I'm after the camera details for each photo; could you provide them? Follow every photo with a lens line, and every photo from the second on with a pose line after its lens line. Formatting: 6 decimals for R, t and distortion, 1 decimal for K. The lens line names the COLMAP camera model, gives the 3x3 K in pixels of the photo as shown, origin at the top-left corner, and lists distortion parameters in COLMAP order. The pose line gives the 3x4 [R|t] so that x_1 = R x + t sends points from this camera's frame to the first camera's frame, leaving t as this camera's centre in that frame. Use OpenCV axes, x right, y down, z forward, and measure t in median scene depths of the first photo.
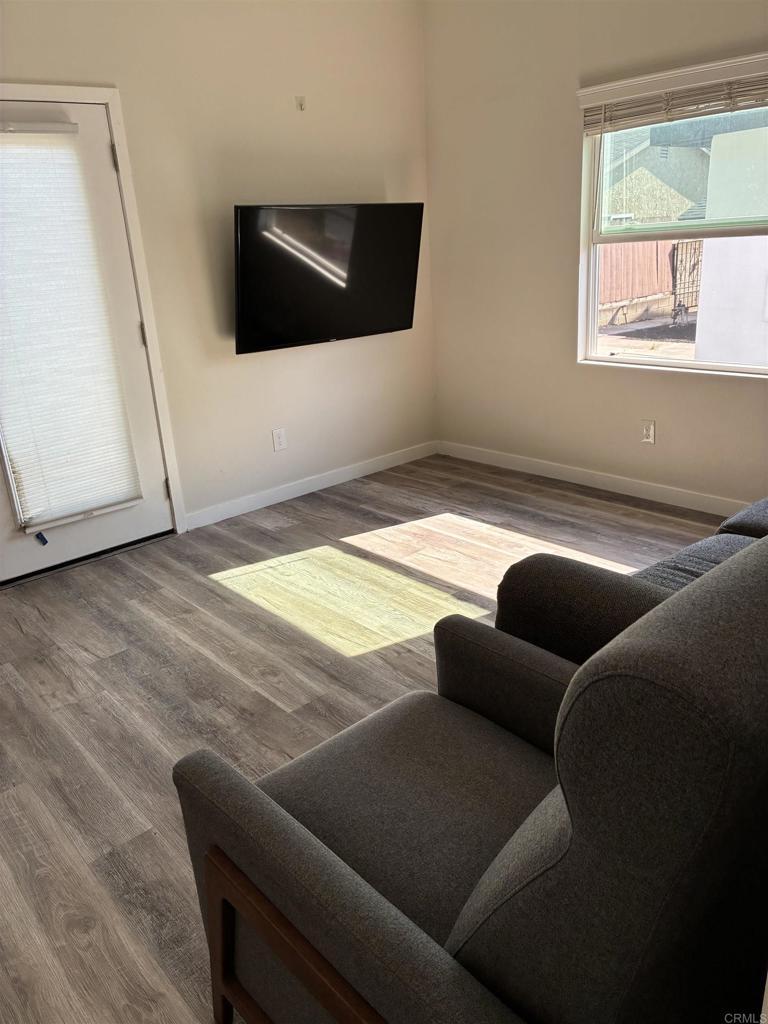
lens RADIAL K [[765.9, 0, 374.2], [0, 765.9, 491.0], [0, 0, 1]] dist [0.062079, -0.089449]
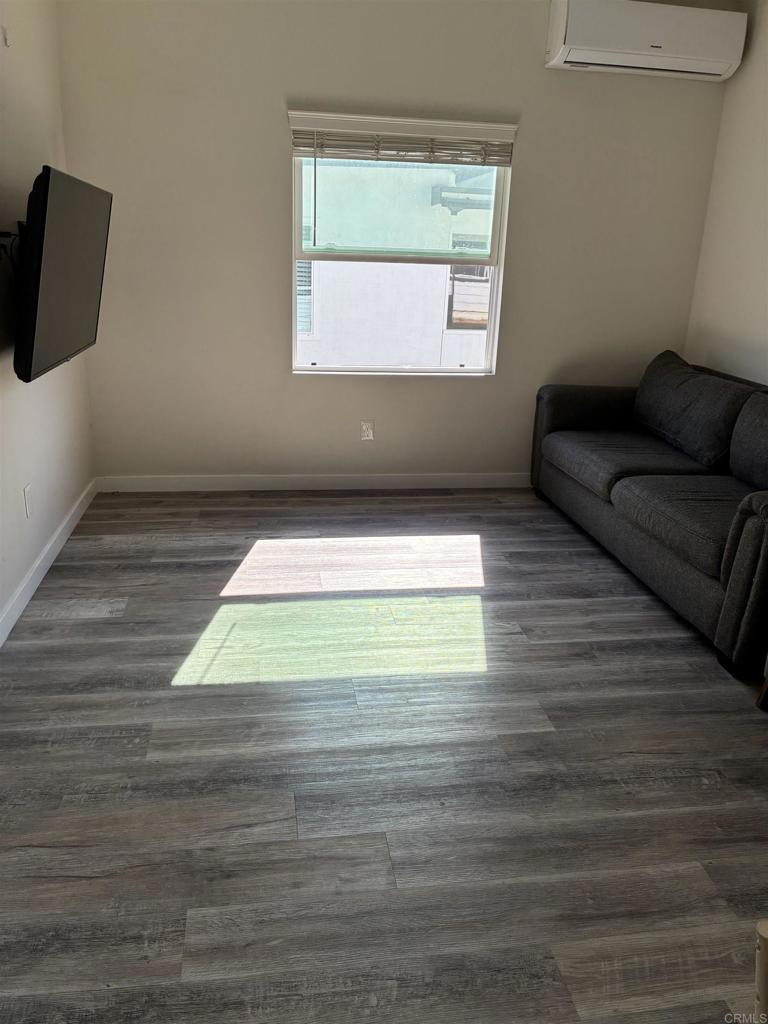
lens RADIAL K [[765.9, 0, 374.2], [0, 765.9, 491.0], [0, 0, 1]] dist [0.062079, -0.089449]
pose [[0.537160, -0.173989, 0.825341, -0.588919], [0.196075, 0.977446, 0.078442, -0.075455], [-0.820374, 0.119693, 0.559160, 0.370223]]
